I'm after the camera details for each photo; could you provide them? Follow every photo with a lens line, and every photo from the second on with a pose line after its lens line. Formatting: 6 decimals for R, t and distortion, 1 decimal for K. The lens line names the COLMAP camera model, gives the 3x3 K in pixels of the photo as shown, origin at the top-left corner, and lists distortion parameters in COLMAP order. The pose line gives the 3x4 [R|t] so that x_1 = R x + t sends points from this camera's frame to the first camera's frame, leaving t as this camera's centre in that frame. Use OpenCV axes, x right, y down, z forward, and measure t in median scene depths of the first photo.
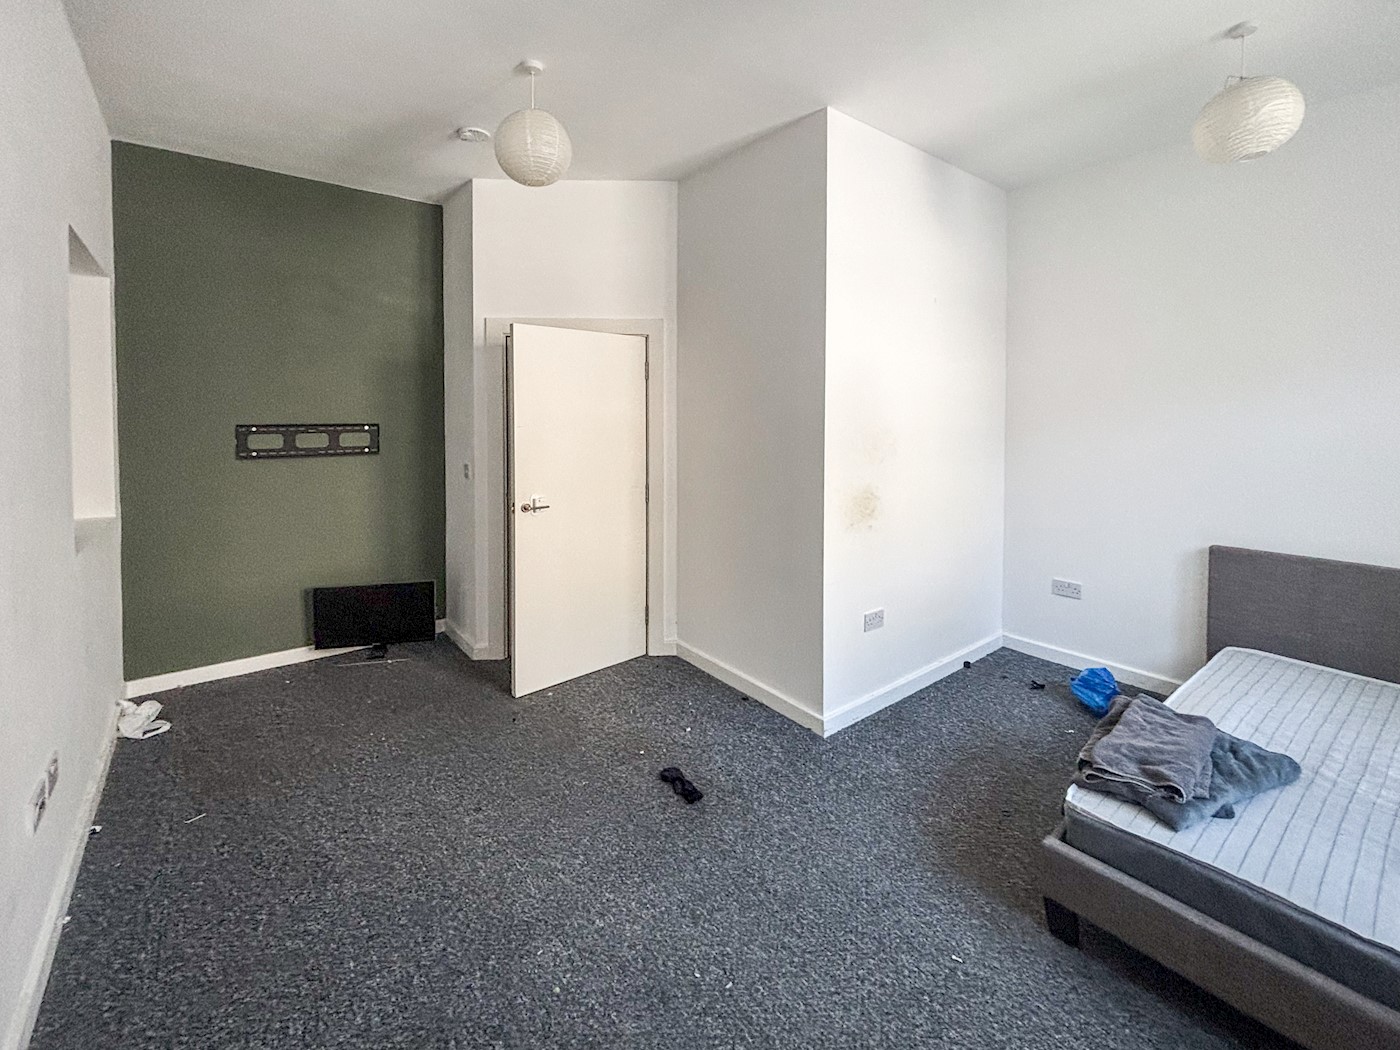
lens RADIAL K [[568.9, 0, 700.0], [0, 568.9, 525.0], [0, 0, 1]] dist [-0.010880, -0.000312]
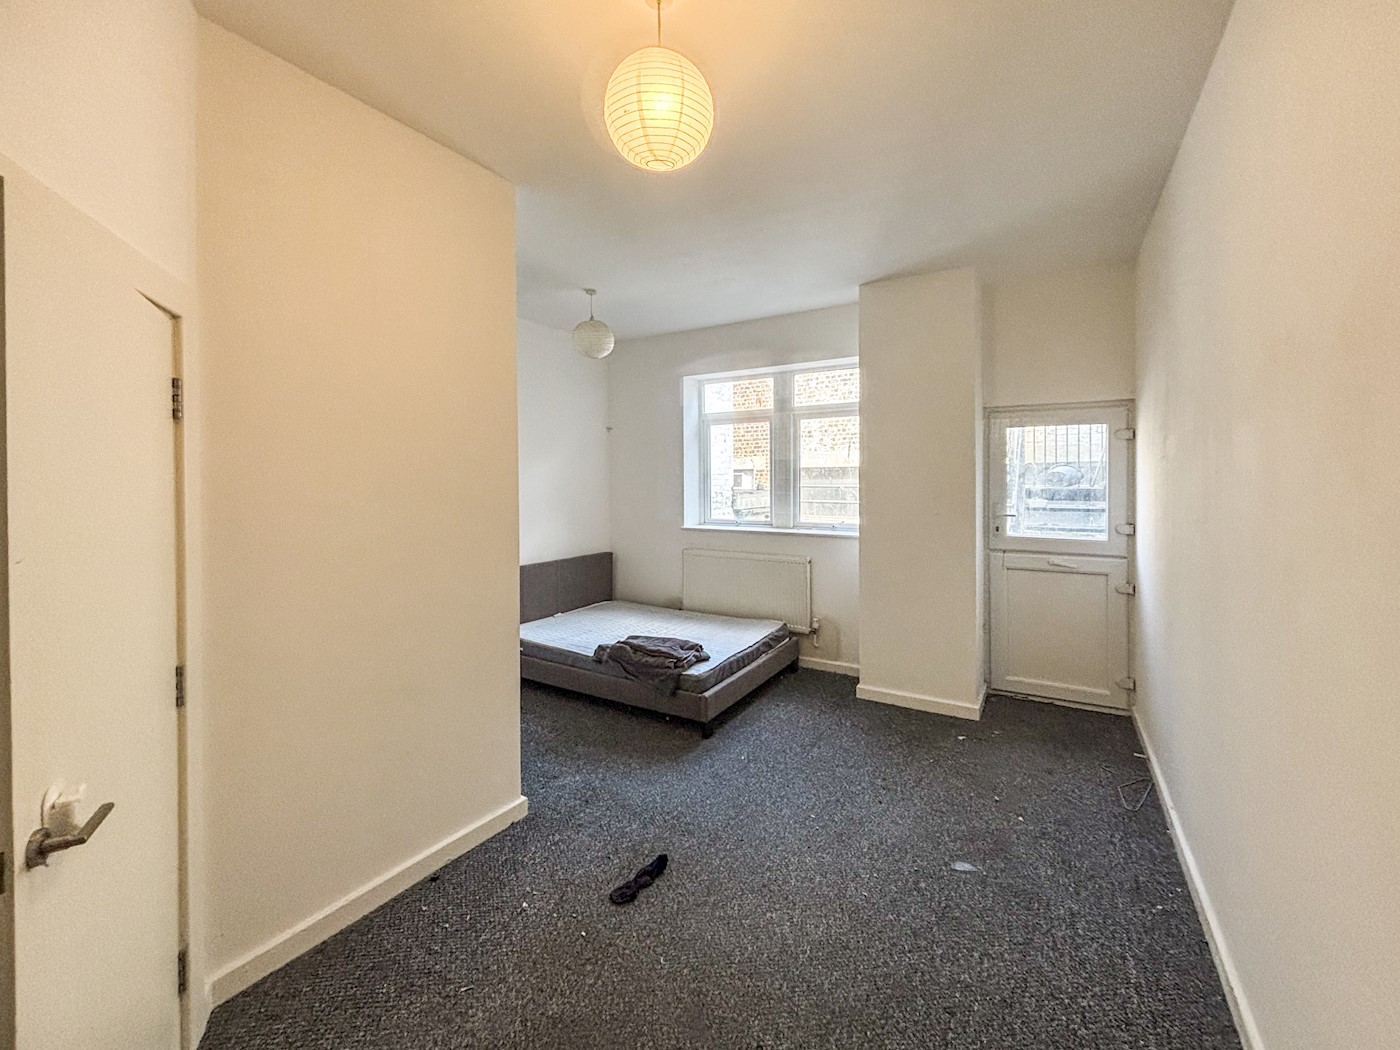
lens RADIAL K [[568.9, 0, 700.0], [0, 568.9, 525.0], [0, 0, 1]] dist [-0.010880, -0.000312]
pose [[-0.308643, -0.070256, 0.948580, -1.188841], [0.200037, 0.970171, 0.136942, -0.298346], [-0.929906, 0.232017, -0.285383, 1.337899]]
